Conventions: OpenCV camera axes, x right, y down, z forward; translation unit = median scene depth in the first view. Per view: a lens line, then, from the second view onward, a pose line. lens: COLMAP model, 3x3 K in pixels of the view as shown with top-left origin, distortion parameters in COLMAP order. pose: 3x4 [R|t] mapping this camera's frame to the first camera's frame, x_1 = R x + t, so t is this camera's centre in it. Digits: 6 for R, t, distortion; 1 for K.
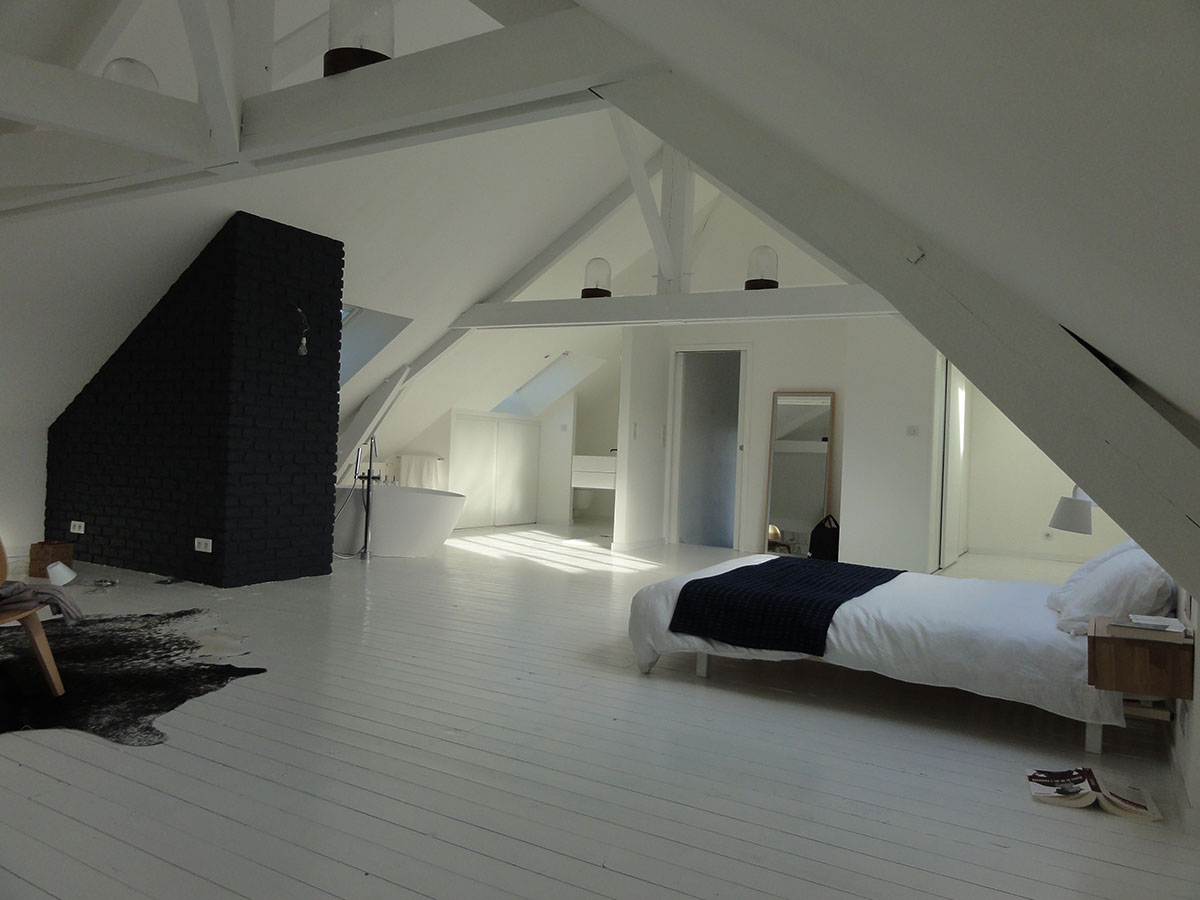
lens RADIAL K [[845.3, 0, 602.4], [0, 845.3, 451.1], [0, 0, 1]] dist [0.002864, 0.001730]
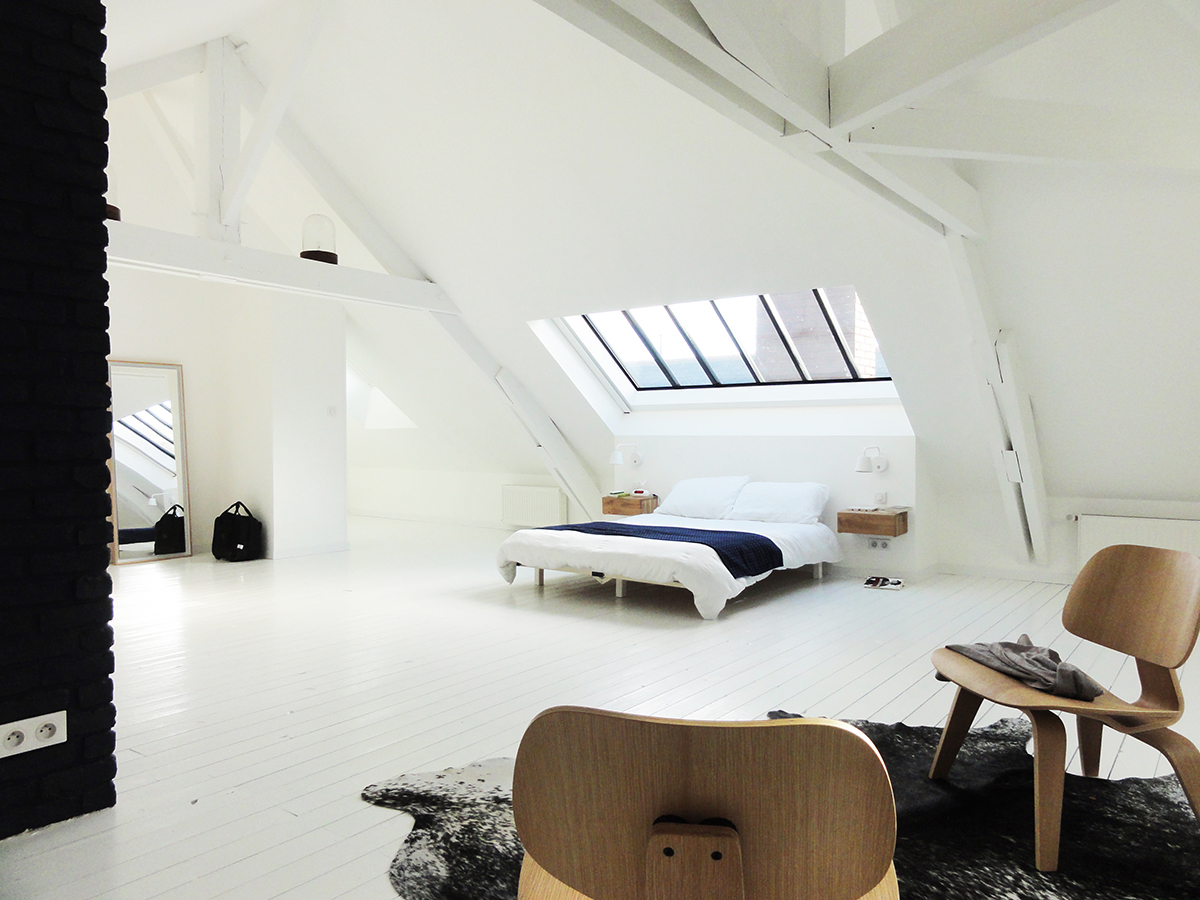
lens RADIAL K [[845.3, 0, 601.2], [0, 845.3, 445.4], [0, 0, 1]] dist [0.002864, 0.001730]
pose [[0.133356, -0.053496, 0.989623, -0.700605], [0.009405, 0.998565, 0.052712, -0.037550], [-0.991024, 0.002278, 0.133667, 0.575527]]
